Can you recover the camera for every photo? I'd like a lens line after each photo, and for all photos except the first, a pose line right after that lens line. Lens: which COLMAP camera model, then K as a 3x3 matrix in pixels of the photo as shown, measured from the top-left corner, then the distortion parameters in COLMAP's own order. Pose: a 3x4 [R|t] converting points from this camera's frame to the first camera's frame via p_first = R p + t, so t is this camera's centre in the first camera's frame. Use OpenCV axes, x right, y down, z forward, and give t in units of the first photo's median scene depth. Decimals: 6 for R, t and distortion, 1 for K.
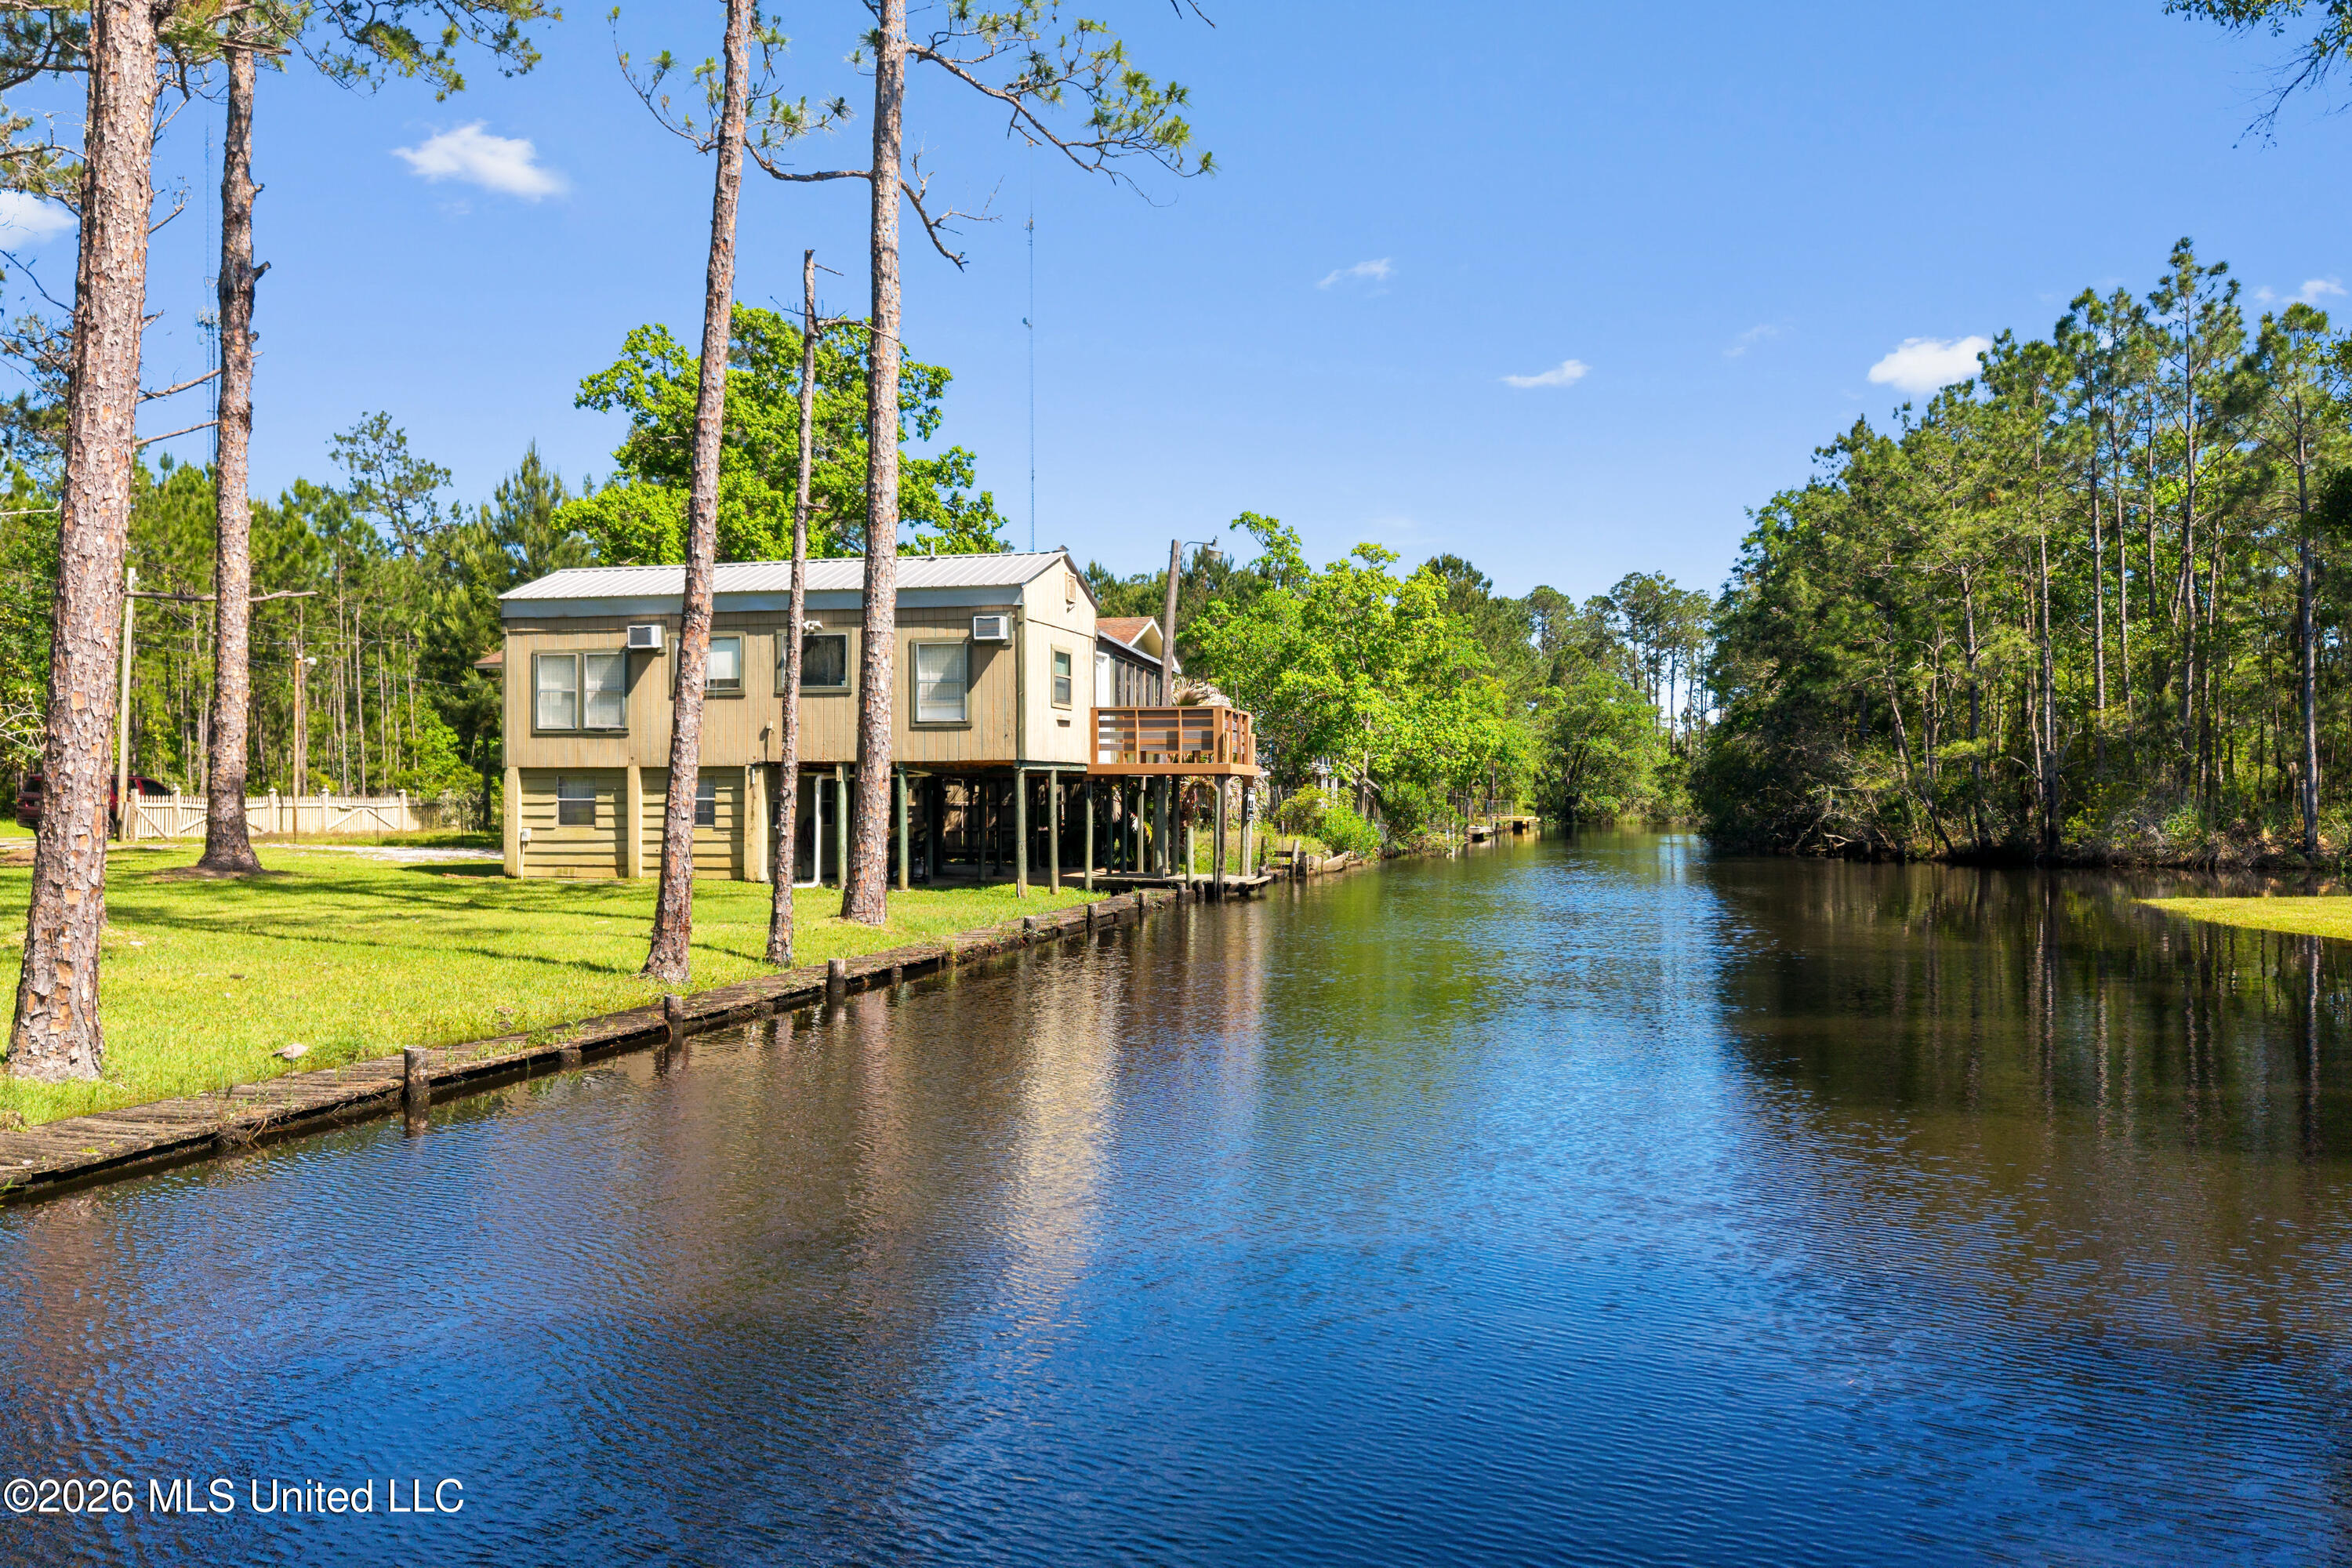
lens RADIAL K [[1864.4, 0, 1182.7], [0, 1864.4, 803.2], [0, 0, 1]] dist [0.162102, -0.259434]
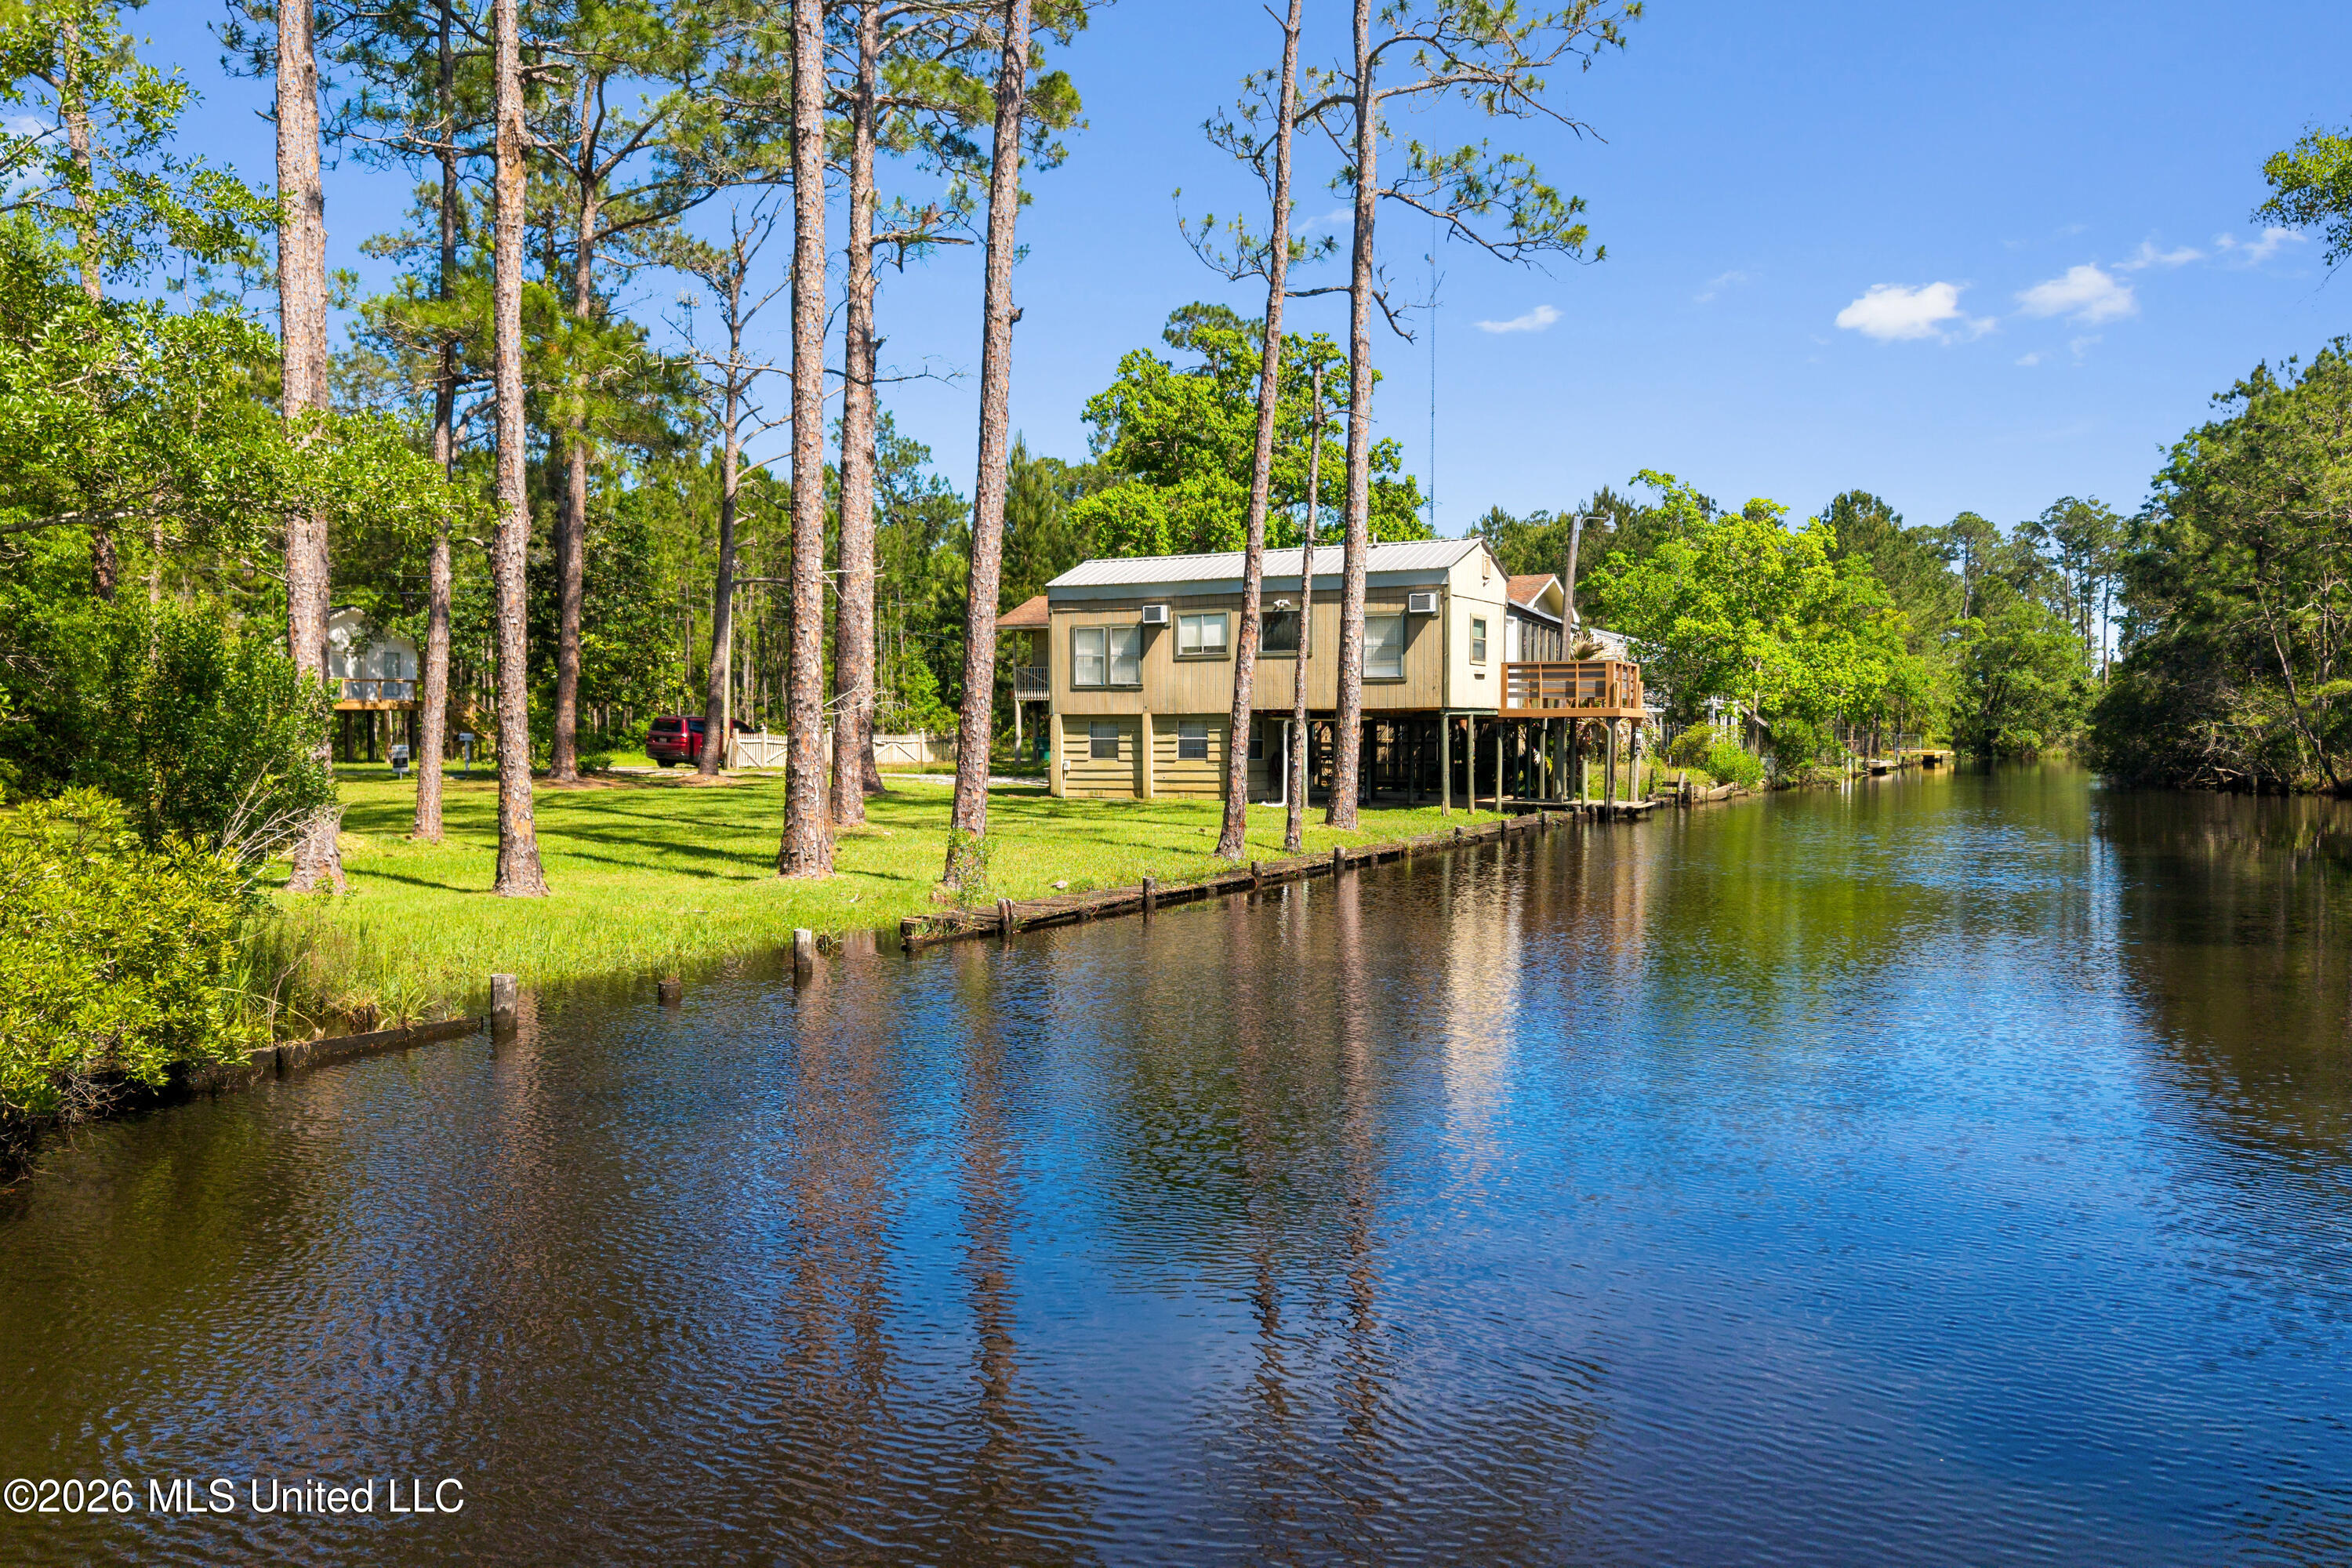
lens RADIAL K [[1845.7, 0, 1169.6], [0, 1845.7, 801.2], [0, 0, 1]] dist [0.103786, -0.219174]
pose [[0.976011, 0.006485, -0.217626, 0.002126], [0.001087, 0.999399, 0.034656, -0.001958], [0.217720, -0.034061, 0.975417, -0.159781]]
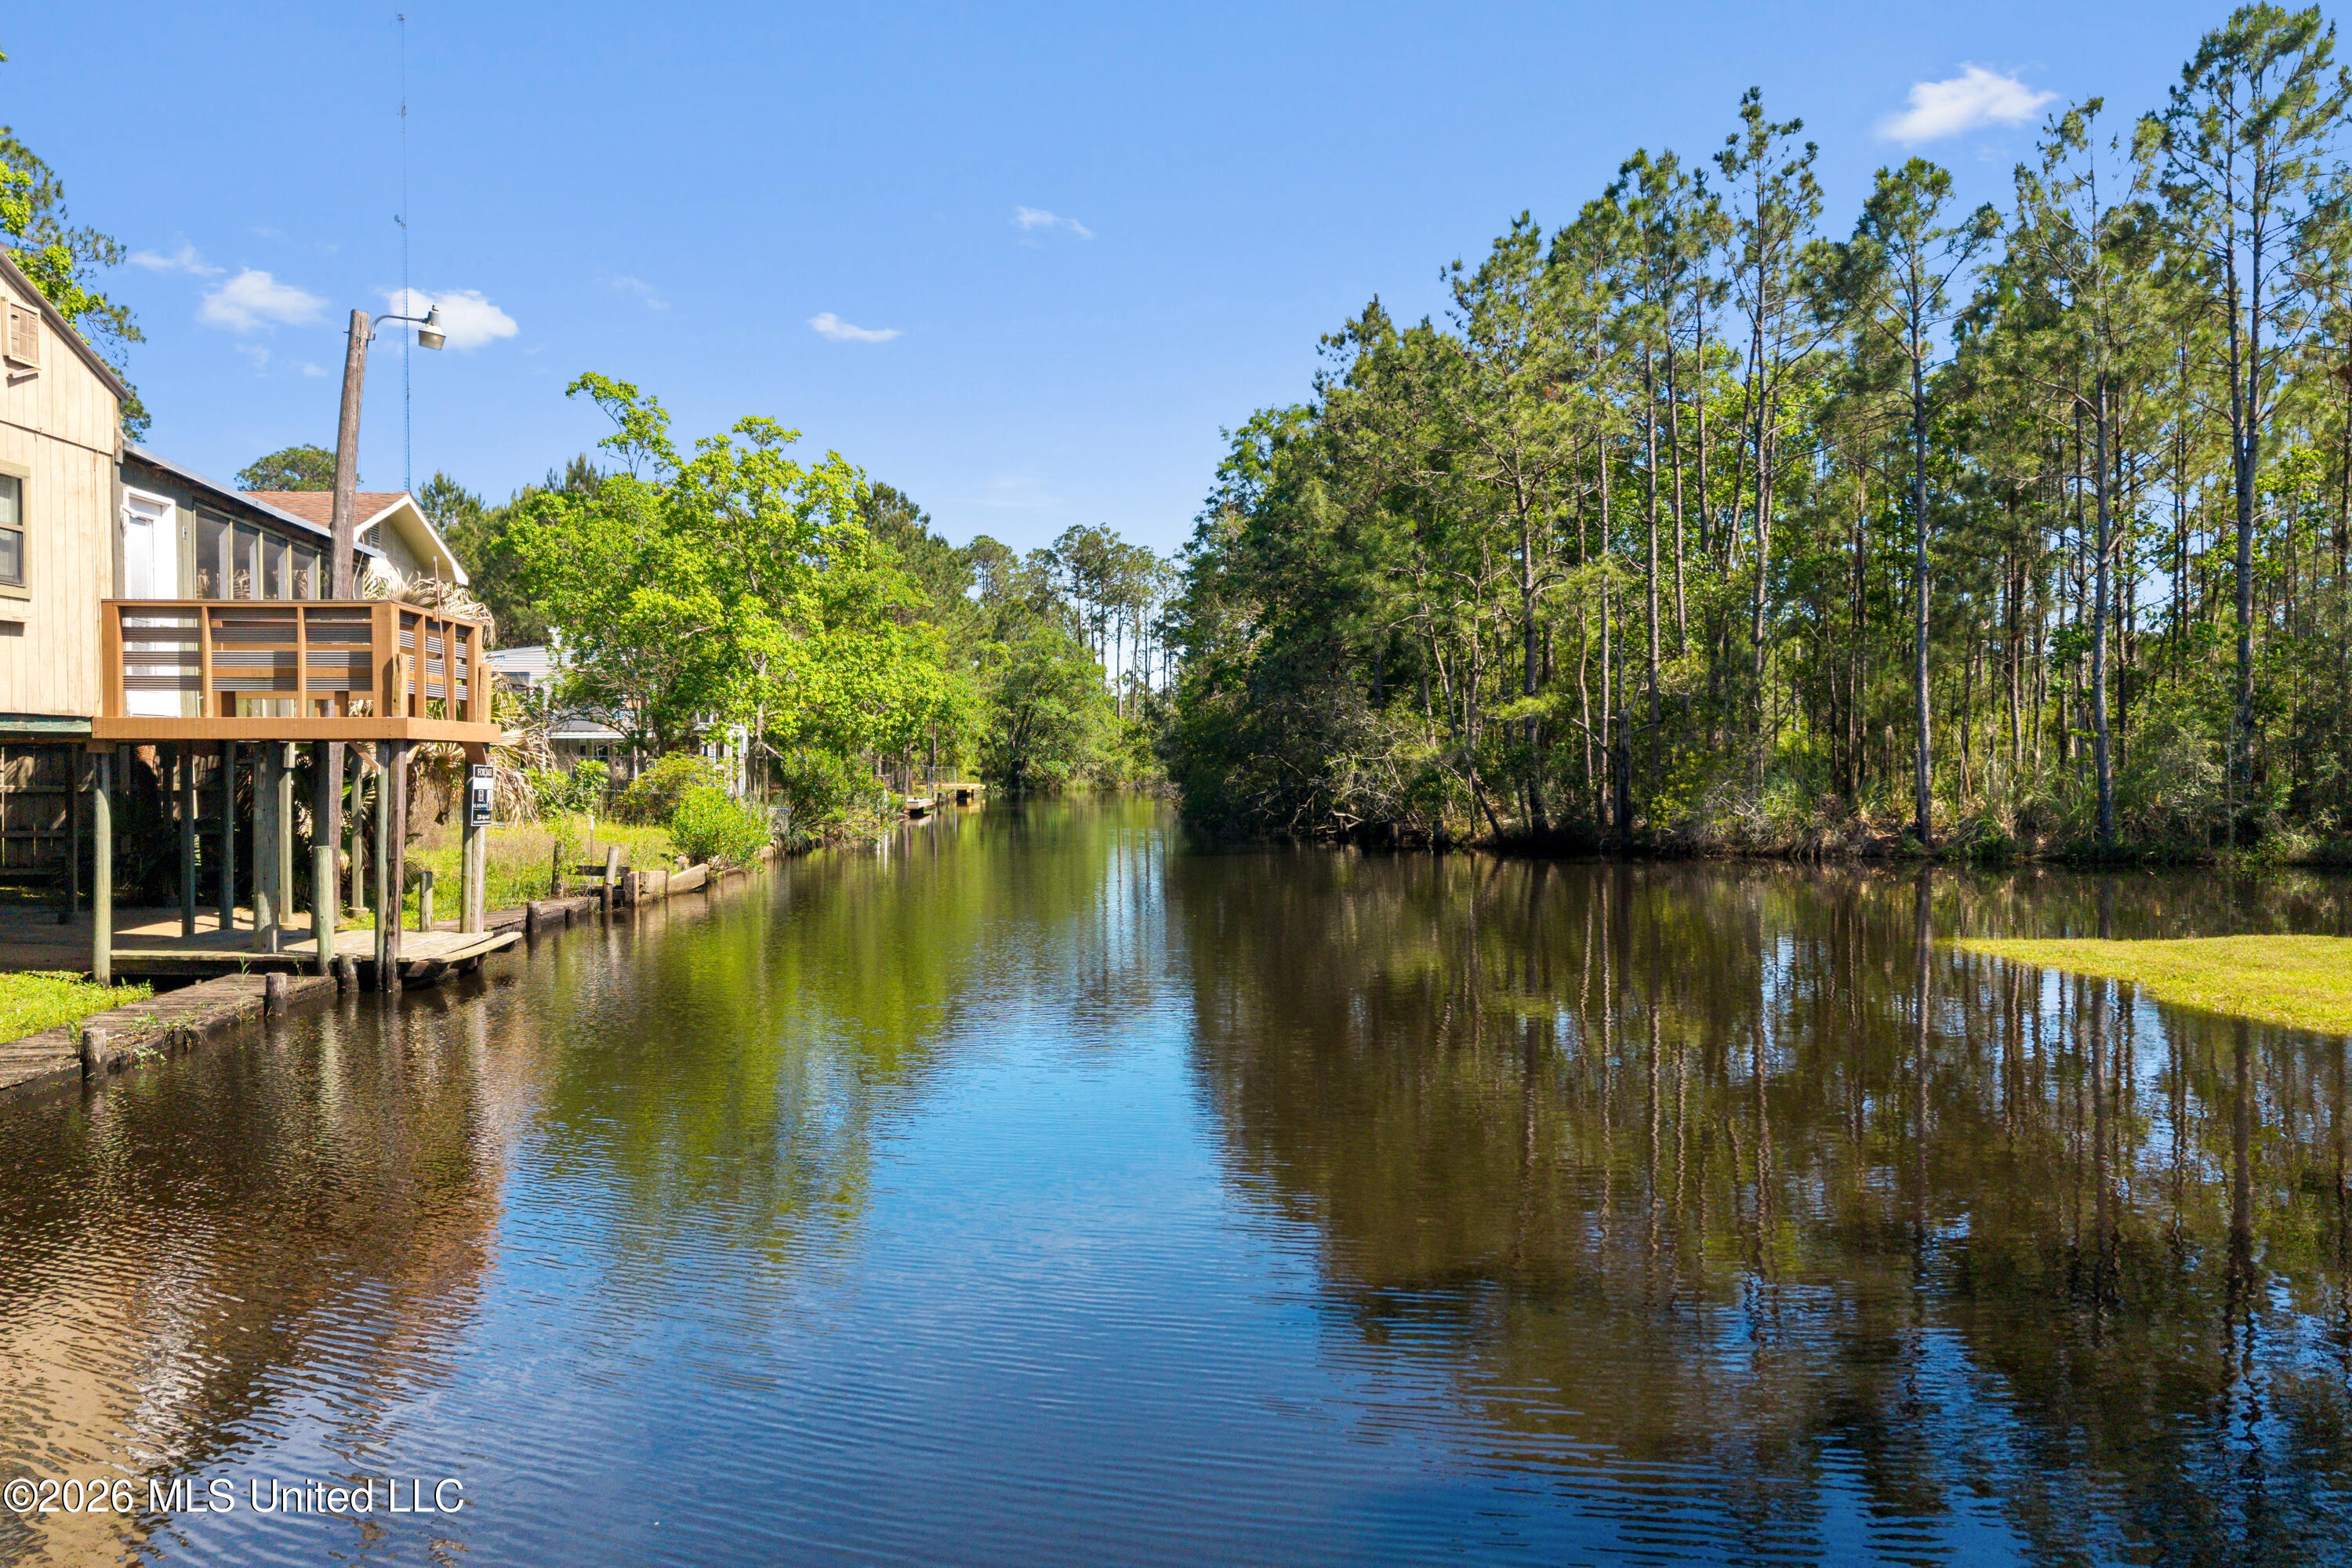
lens RADIAL K [[1864.4, 0, 1182.7], [0, 1864.4, 803.2], [0, 0, 1]] dist [0.162102, -0.259434]
pose [[0.956250, -0.007813, 0.292445, 0.051825], [0.001833, 0.999784, 0.020719, -0.006009], [-0.292544, -0.019276, 0.956058, 0.319058]]
